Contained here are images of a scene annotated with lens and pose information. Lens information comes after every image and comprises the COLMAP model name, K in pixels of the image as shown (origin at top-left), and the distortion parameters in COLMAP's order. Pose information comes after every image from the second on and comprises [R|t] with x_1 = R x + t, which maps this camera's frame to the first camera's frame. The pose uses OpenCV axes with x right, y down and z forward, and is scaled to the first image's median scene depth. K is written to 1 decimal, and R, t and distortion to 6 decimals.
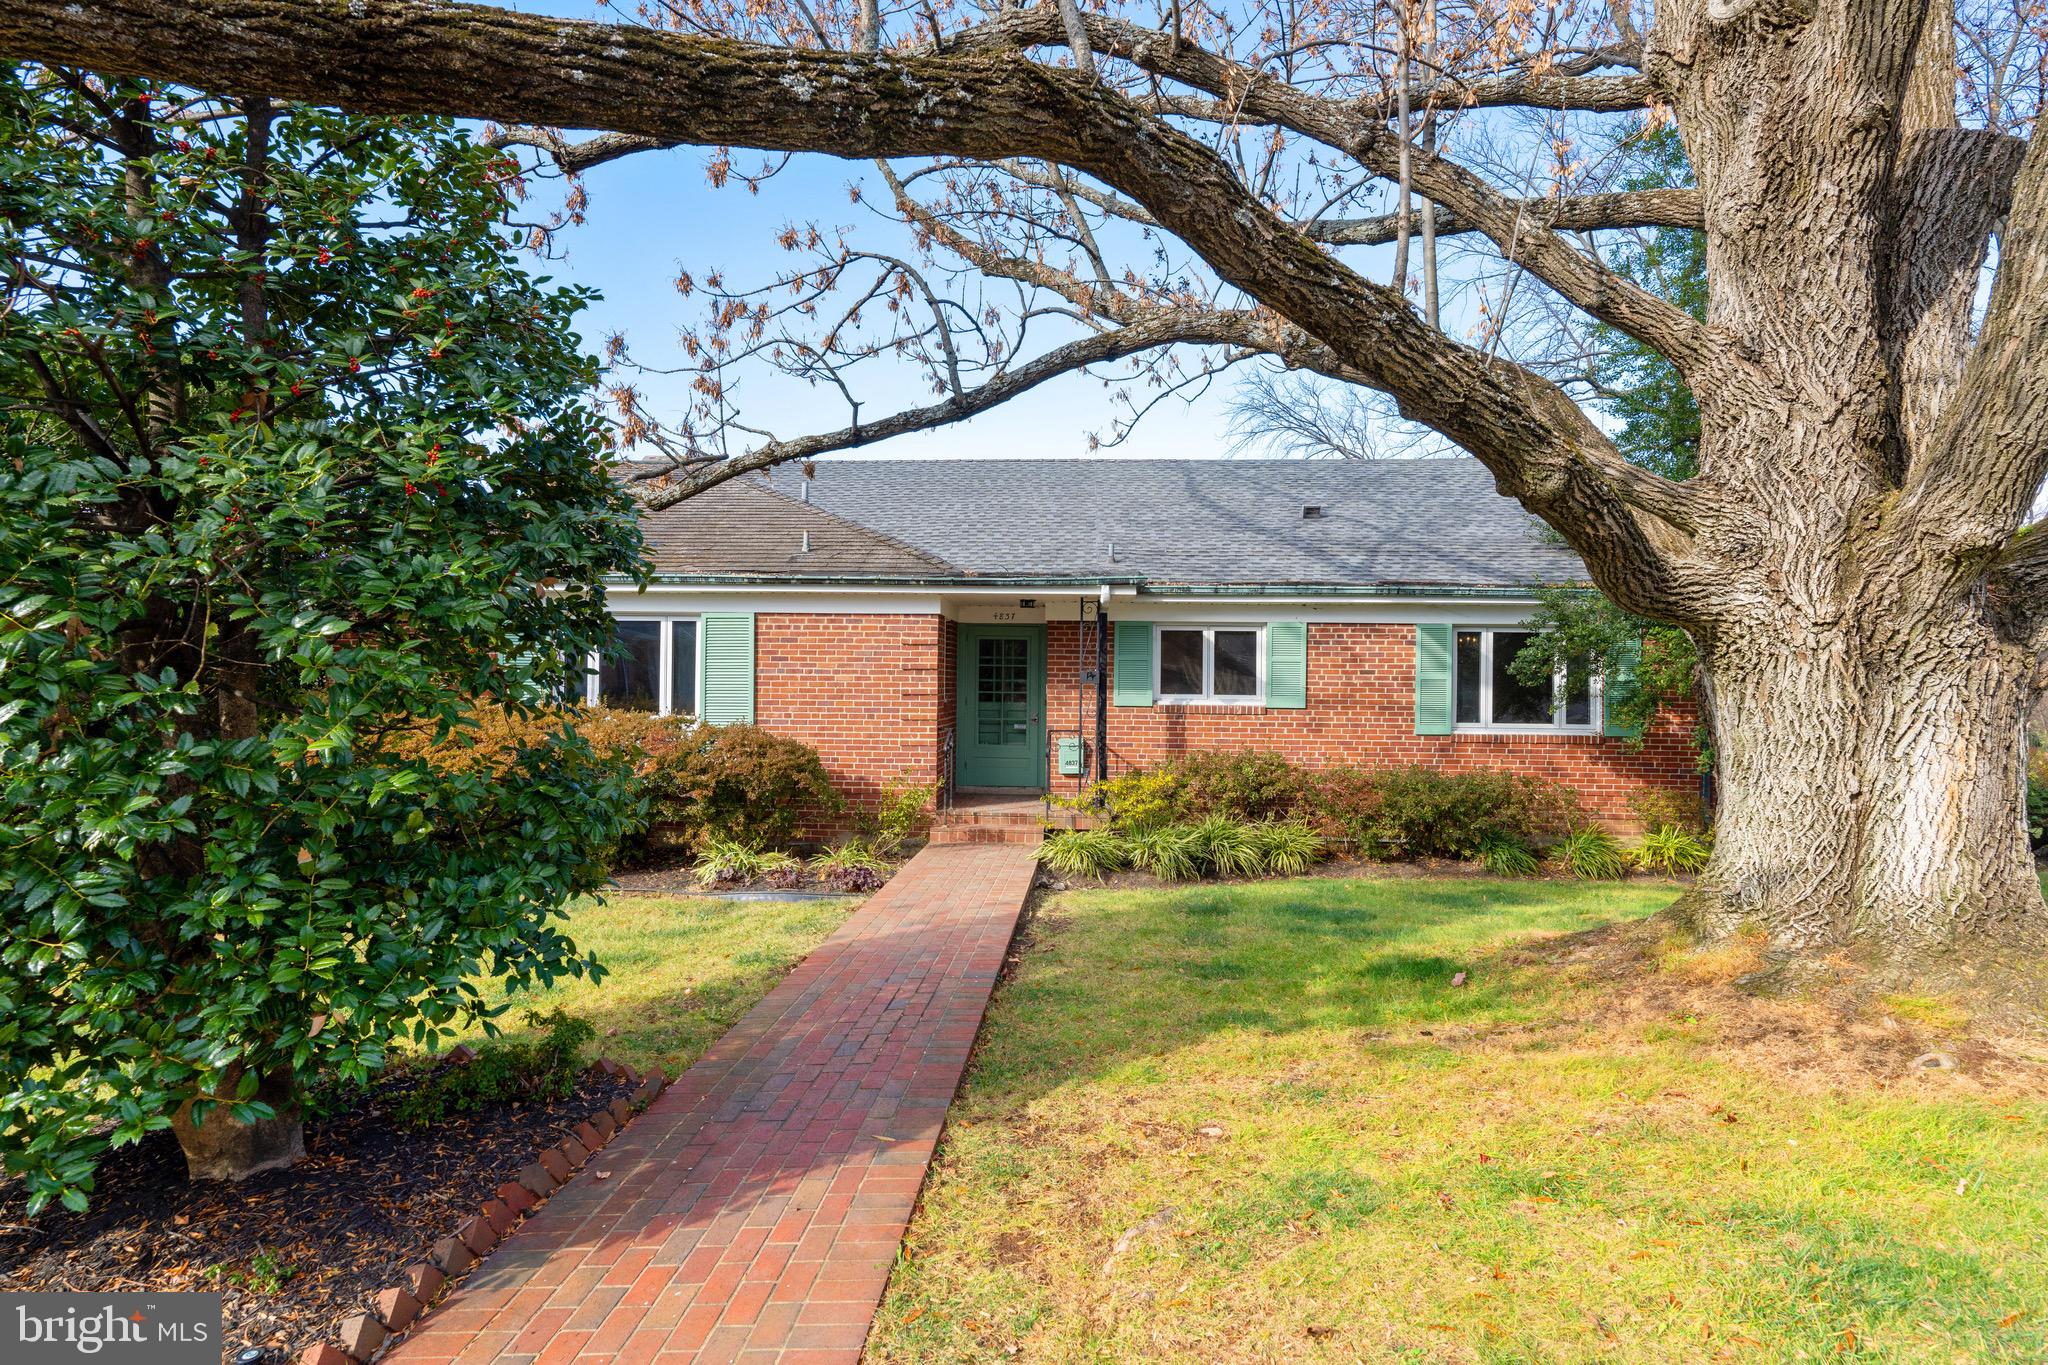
lens RADIAL K [[1066.8, 0, 1030.4], [0, 1066.8, 680.6], [0, 0, 1]] dist [-0.001584, -0.000062]
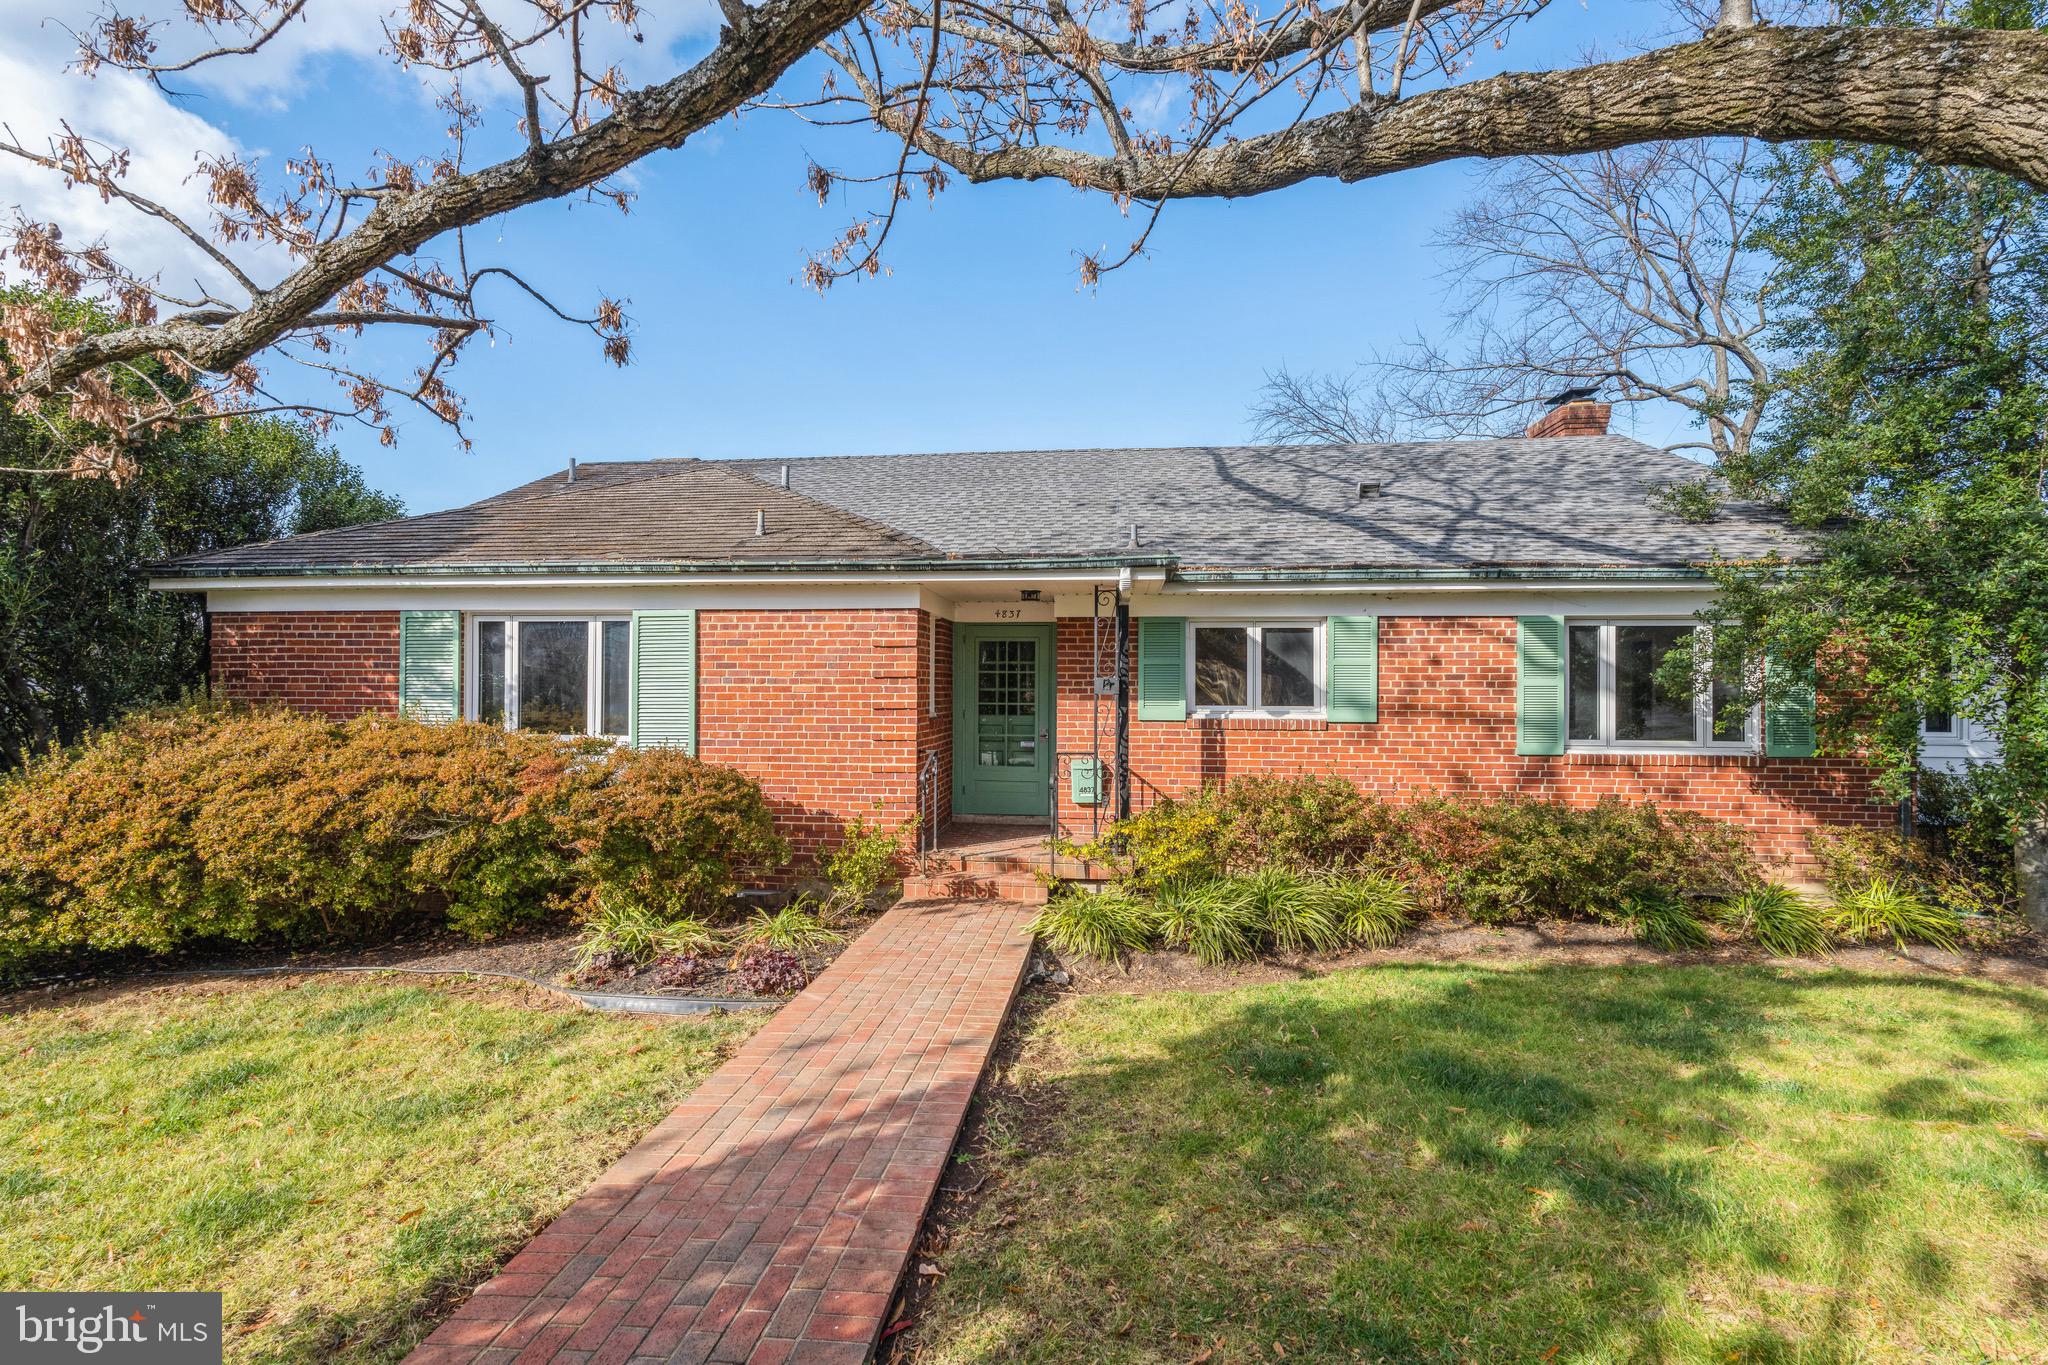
lens RADIAL K [[944.4, 0, 1011.3], [0, 944.4, 682.6], [0, 0, 1]] dist [0.000355, 0.001637]
pose [[0.998202, -0.006047, -0.059637, 0.026487], [0.005861, 0.999977, -0.003295, -0.003778], [0.059656, 0.002939, 0.998215, 0.290231]]
